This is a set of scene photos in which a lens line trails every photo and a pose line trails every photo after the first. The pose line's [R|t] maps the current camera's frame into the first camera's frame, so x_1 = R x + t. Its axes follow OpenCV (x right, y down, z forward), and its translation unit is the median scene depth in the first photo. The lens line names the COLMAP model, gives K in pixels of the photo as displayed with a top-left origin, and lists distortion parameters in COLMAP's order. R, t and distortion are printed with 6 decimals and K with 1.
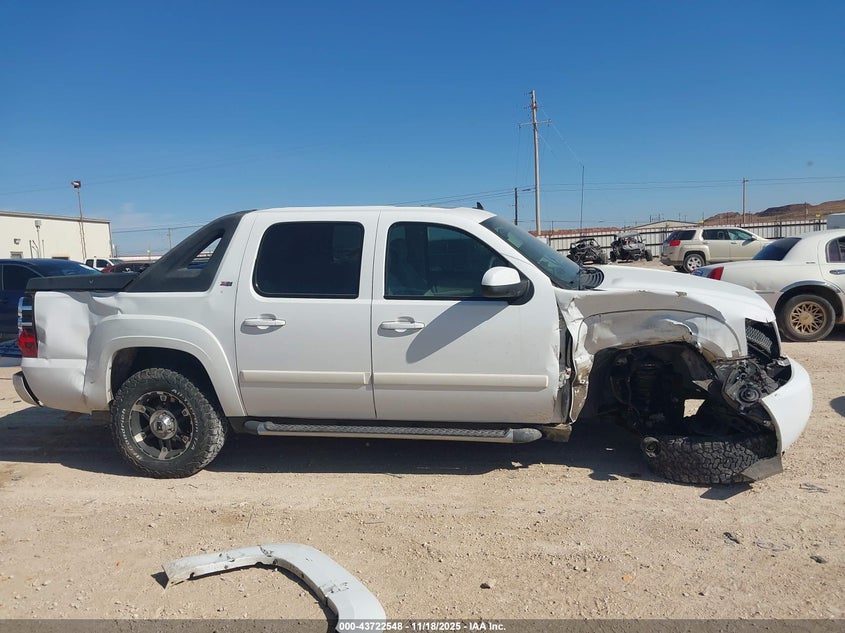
lens RADIAL K [[662.7, 0, 422.5], [0, 662.7, 316.5], [0, 0, 1]] dist [0.029464, -0.001700]
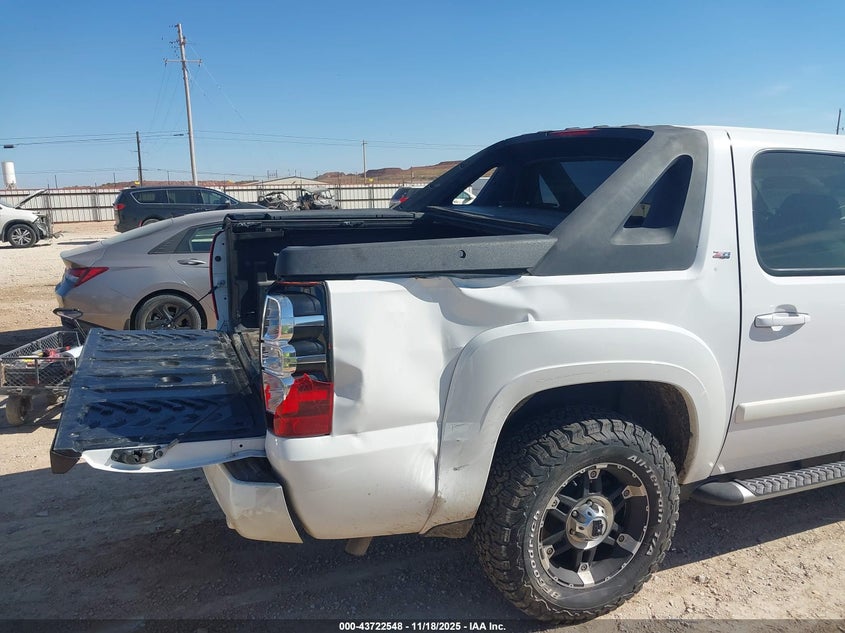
lens RADIAL K [[662.7, 0, 422.5], [0, 662.7, 316.5], [0, 0, 1]] dist [0.029464, -0.001700]
pose [[0.835404, -0.066507, 0.545598, -0.761490], [0.029558, 0.996652, 0.076231, -0.044914], [-0.548841, -0.047557, 0.834573, 0.623433]]
